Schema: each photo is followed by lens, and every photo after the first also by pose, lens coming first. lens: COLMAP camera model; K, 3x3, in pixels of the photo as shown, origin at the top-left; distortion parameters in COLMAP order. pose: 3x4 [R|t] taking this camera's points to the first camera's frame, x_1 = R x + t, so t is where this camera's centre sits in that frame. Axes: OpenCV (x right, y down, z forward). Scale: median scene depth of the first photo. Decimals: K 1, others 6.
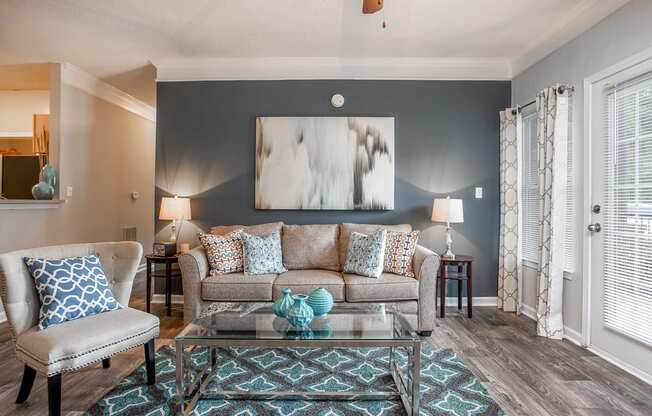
lens RADIAL K [[343.1, 0, 329.2], [0, 343.1, 209.2], [0, 0, 1]] dist [-0.024607, 0.003499]
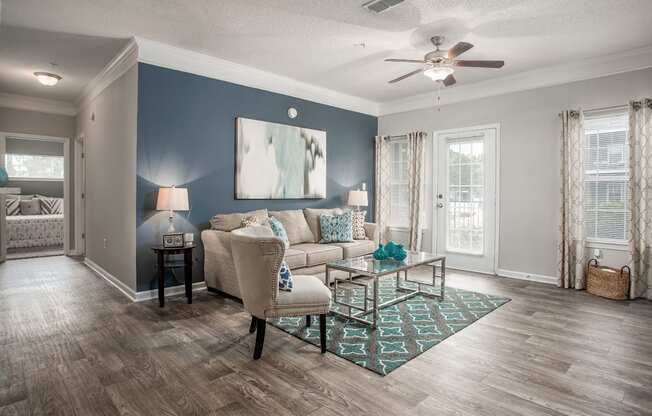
lens RADIAL K [[343.1, 0, 333.2], [0, 343.1, 215.5], [0, 0, 1]] dist [-0.024607, 0.003499]
pose [[0.713257, -0.050119, 0.699109, -0.784060], [0.008898, 0.998007, 0.062469, -0.014565], [-0.700846, -0.038335, 0.712281, -0.030072]]
